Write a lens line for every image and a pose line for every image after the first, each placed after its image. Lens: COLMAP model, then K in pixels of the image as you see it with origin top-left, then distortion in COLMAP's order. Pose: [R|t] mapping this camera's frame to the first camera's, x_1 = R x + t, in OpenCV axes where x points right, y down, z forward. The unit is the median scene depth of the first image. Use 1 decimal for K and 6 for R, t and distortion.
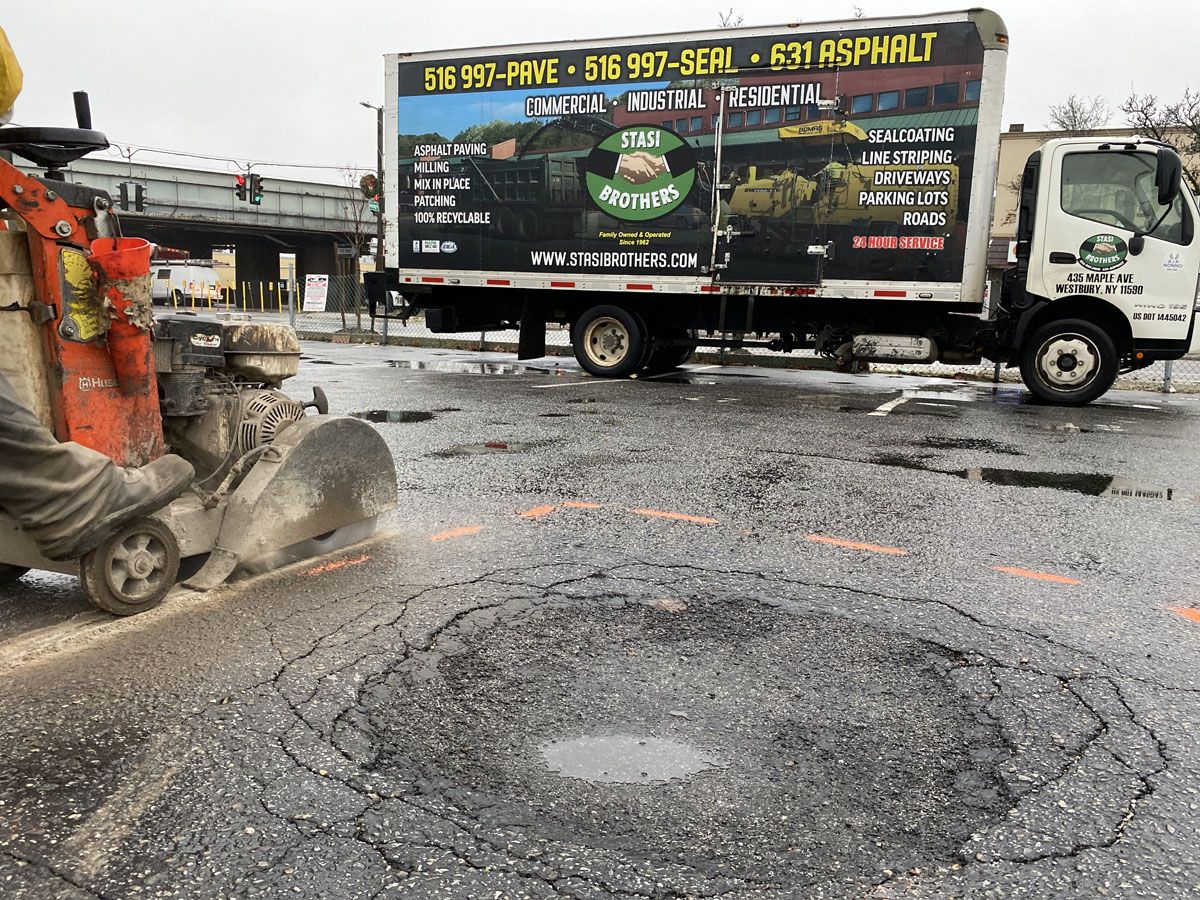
lens RADIAL K [[913.5, 0, 605.4], [0, 913.5, 448.8], [0, 0, 1]] dist [0.018497, -0.012292]
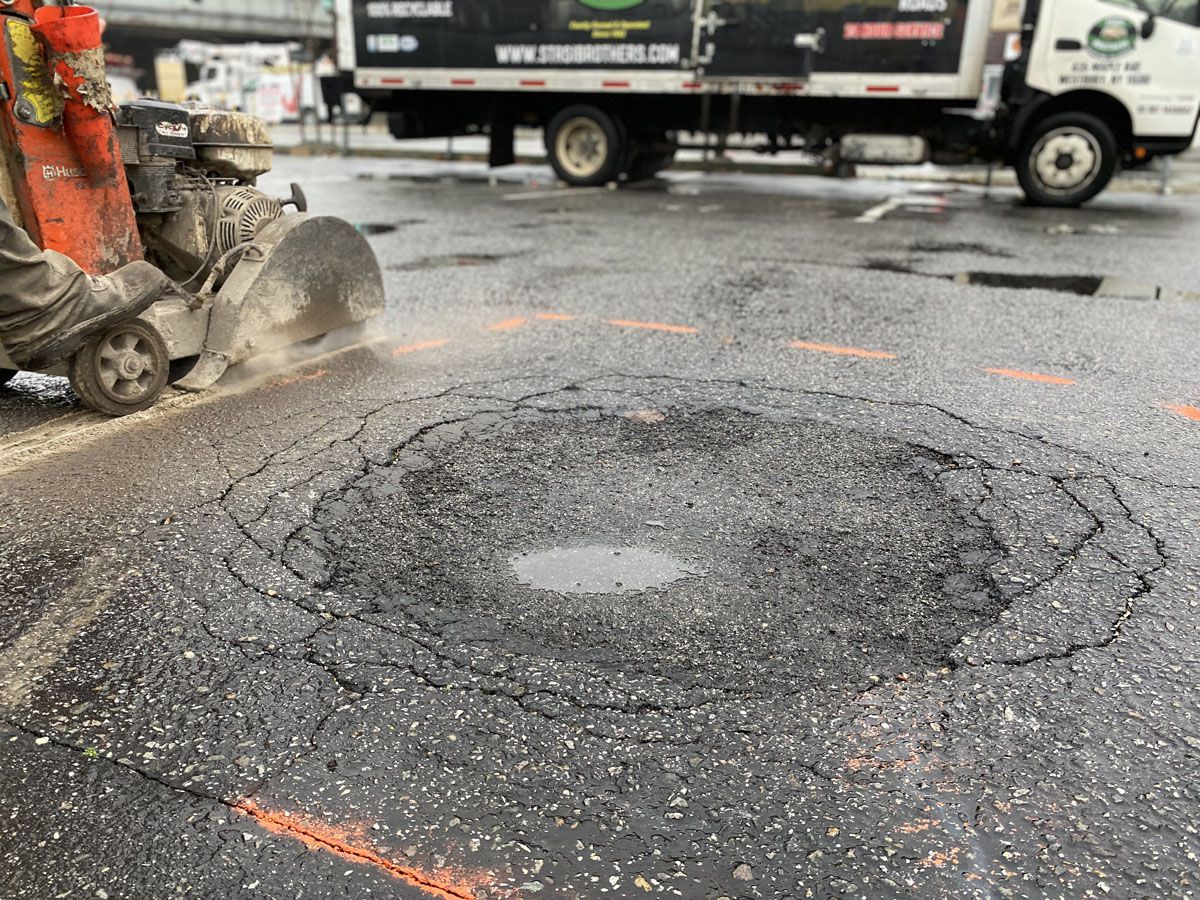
lens RADIAL K [[914.3, 0, 605.6], [0, 914.3, 442.5], [0, 0, 1]] dist [0.024697, -0.026392]
pose [[0.999600, -0.021729, 0.018088, 0.002418], [0.017968, 0.982211, 0.186918, 0.005195], [-0.021827, -0.186519, 0.982209, 0.015578]]
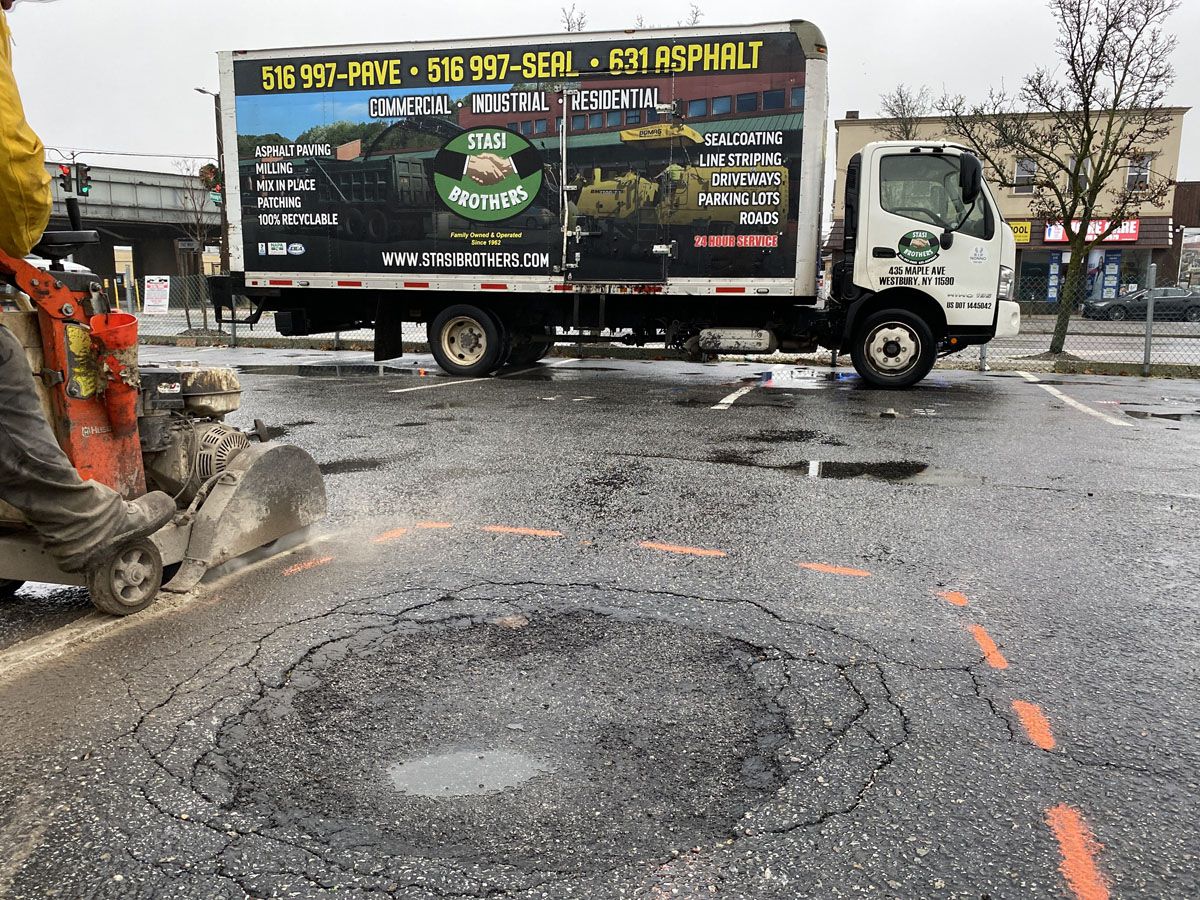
lens RADIAL K [[913.7, 0, 597.8], [0, 913.7, 446.5], [0, 0, 1]] dist [0.016598, -0.008391]
pose [[0.989944, -0.047770, 0.133152, 0.009089], [0.045755, 0.998788, 0.018157, -0.013690], [-0.133858, -0.011882, 0.990929, -0.024693]]
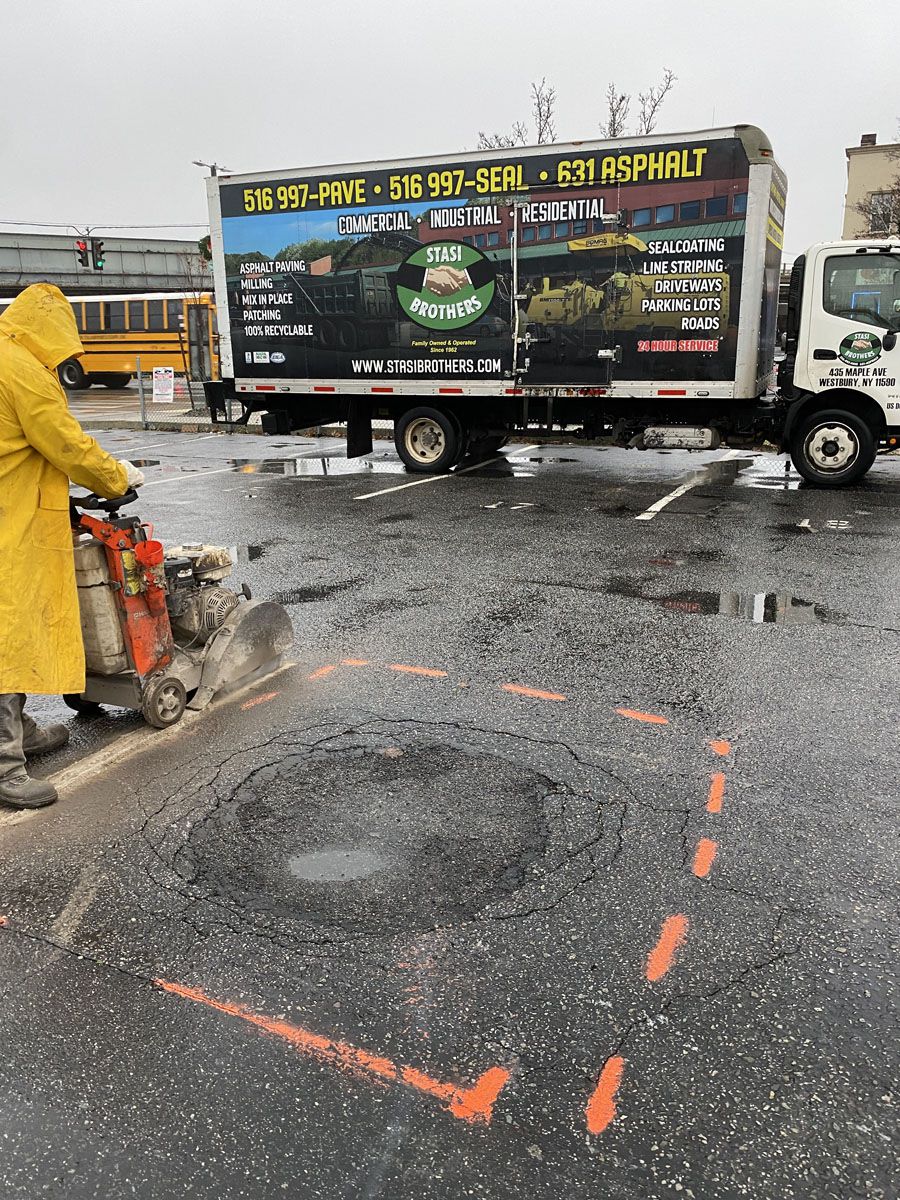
lens RADIAL K [[910.6, 0, 444.9], [0, 910.6, 594.2], [0, 0, 1]] dist [0.012788, -0.000676]
pose [[0.998429, -0.046448, -0.031324, 0.056374], [0.049933, 0.991317, 0.121641, -0.071545], [0.025402, -0.123015, 0.992080, -0.128408]]
